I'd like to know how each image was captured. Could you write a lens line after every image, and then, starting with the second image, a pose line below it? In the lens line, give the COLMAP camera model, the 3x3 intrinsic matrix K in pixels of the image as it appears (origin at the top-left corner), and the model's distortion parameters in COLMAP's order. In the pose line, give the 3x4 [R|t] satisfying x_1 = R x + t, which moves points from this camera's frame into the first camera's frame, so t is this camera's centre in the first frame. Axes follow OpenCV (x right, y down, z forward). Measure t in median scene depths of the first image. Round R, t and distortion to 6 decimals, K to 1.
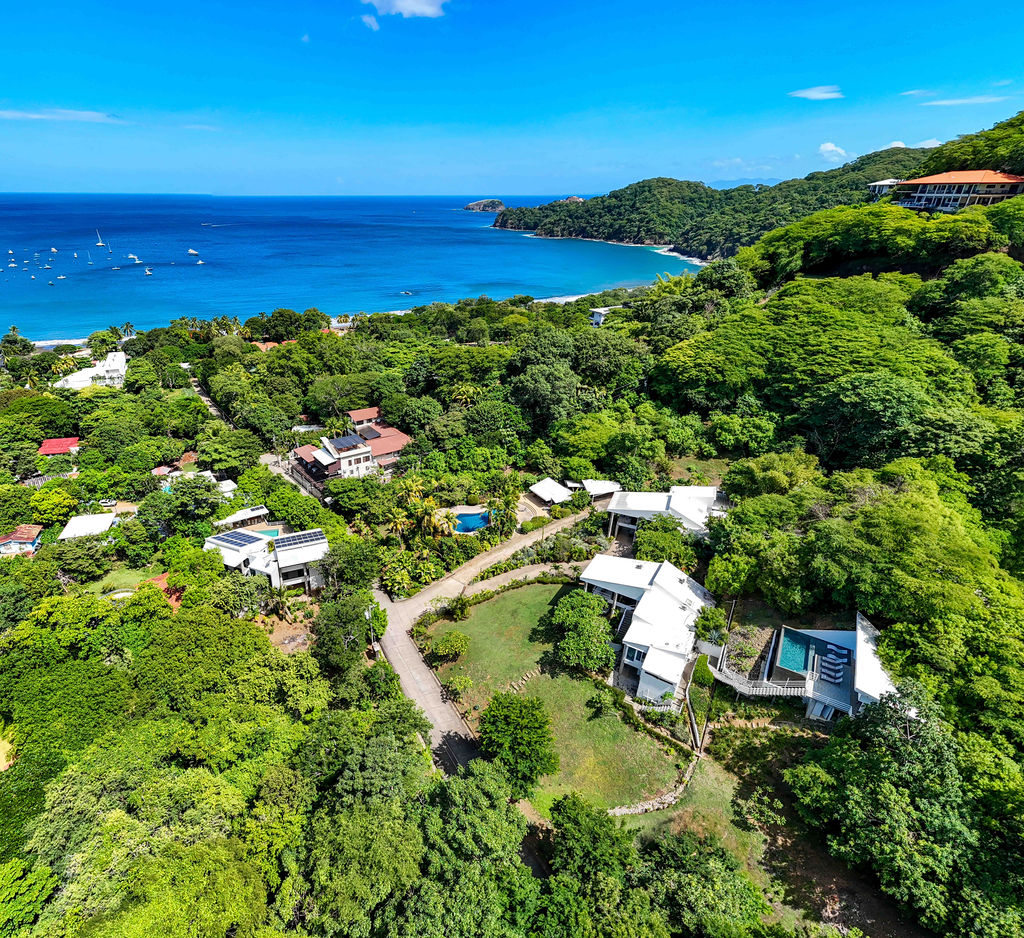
lens RADIAL K [[833.5, 0, 511.4], [0, 833.5, 467.0], [0, 0, 1]] dist [0.051334, 0.005874]
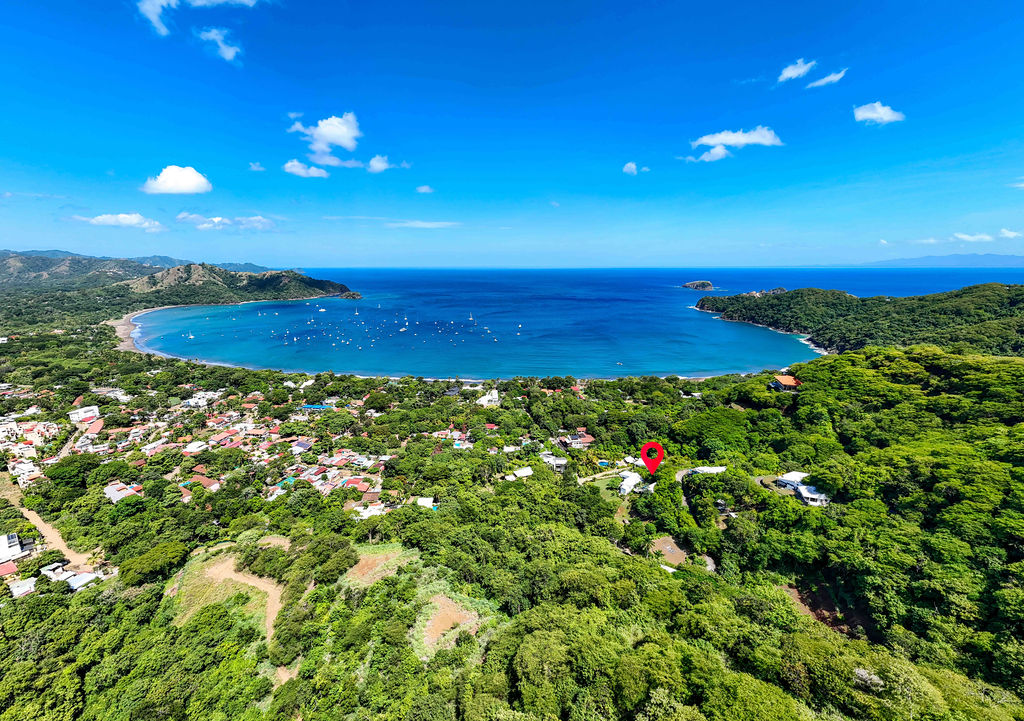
lens RADIAL K [[731.3, 0, 510.5], [0, 731.3, 359.7], [0, 0, 1]] dist [0.006692, 0.000933]
pose [[0.948344, 0.110419, -0.297408, 0.362135], [-0.151051, 0.981550, -0.117235, 0.043395], [0.278976, 0.156103, 0.947525, -1.737191]]
